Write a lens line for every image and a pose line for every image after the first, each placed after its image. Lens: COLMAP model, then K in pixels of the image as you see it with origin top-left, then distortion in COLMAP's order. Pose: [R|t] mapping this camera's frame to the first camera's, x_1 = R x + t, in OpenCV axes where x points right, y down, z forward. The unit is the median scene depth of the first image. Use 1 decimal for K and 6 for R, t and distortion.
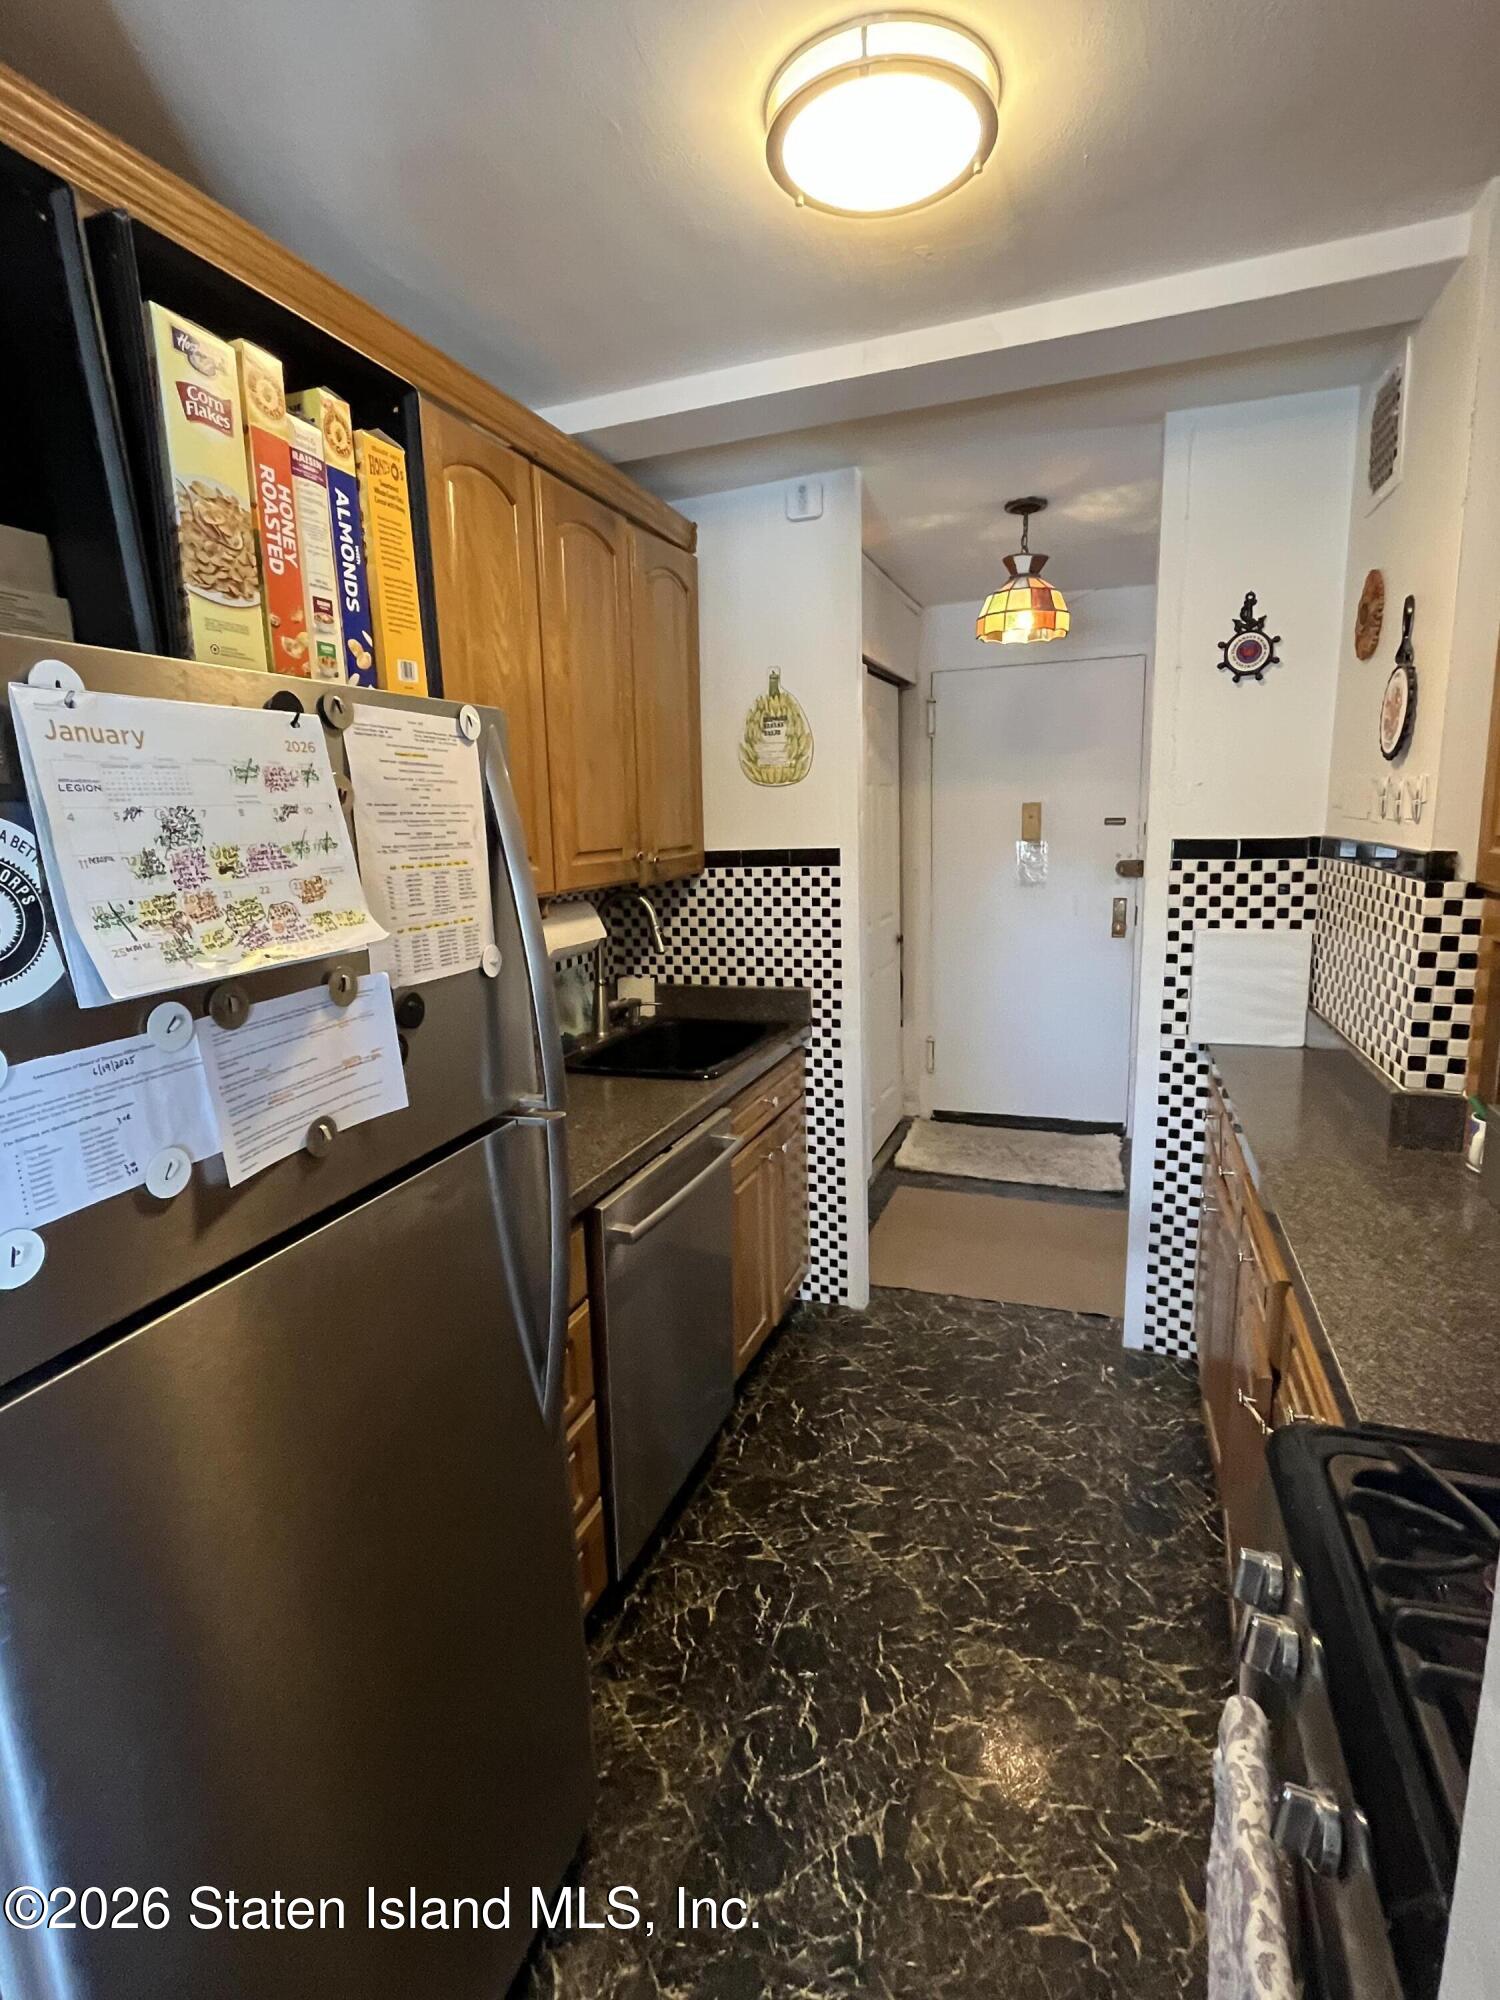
lens RADIAL K [[950.3, 0, 749.7], [0, 950.3, 994.0], [0, 0, 1]] dist [0.001377, -0.000979]
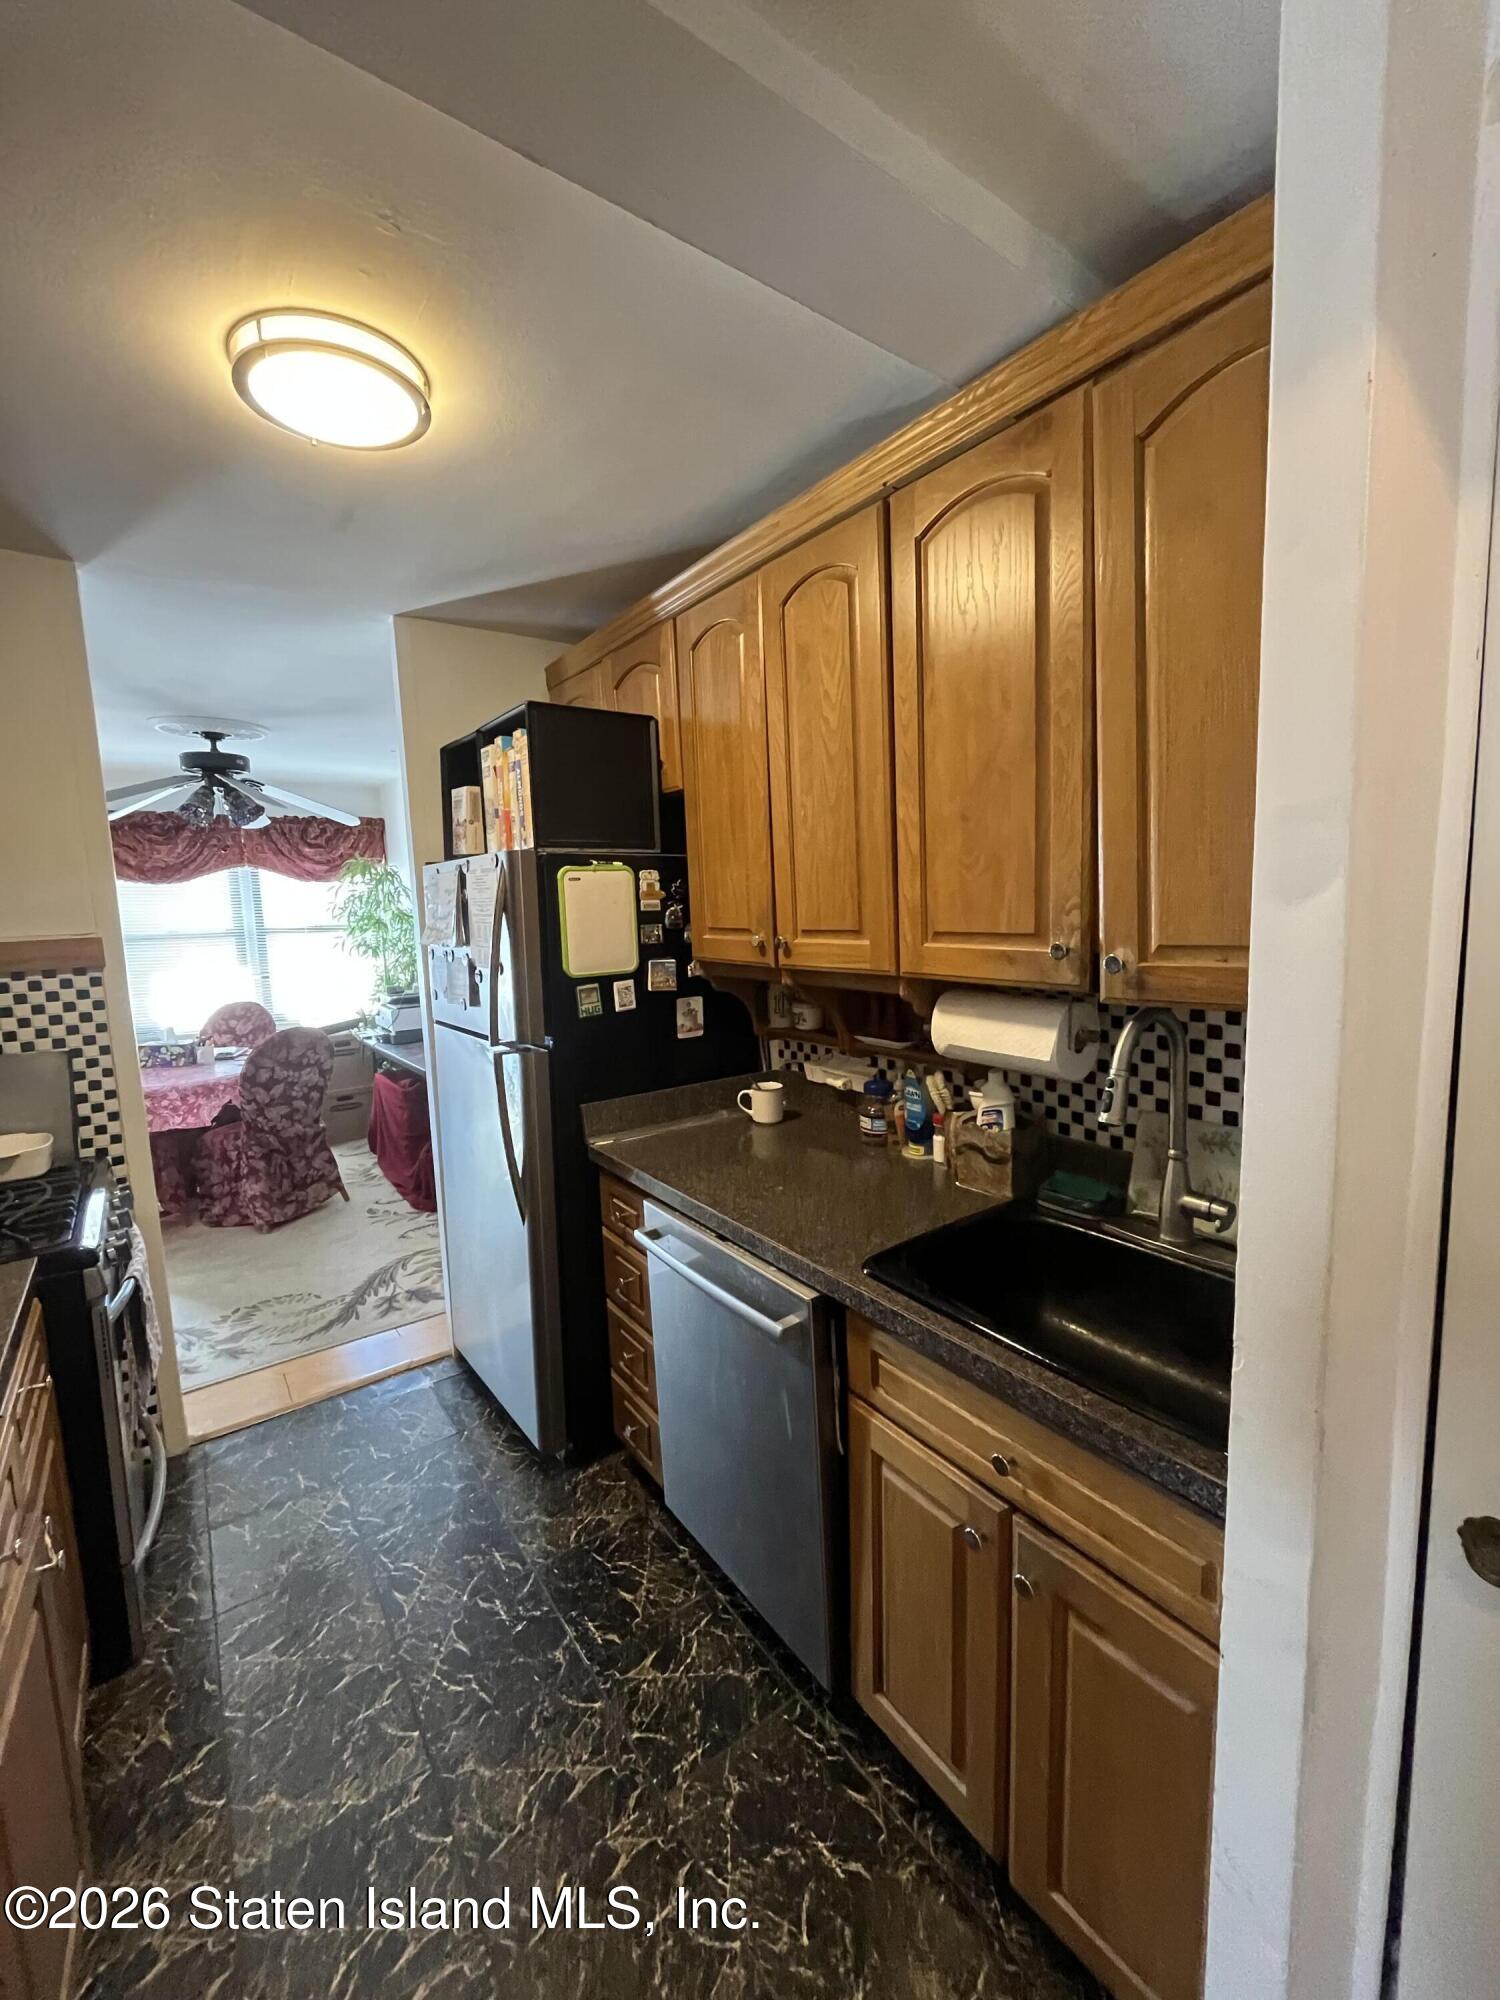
lens RADIAL K [[800.0, 0, 742.3], [0, 800.0, 994.7], [0, 0, 1]] dist [0.000801, 0.000032]
pose [[-0.546334, 0.146480, -0.824659, 0.571263], [-0.108682, 0.963866, 0.243208, -0.292414], [0.830486, 0.222498, -0.510673, 1.450149]]
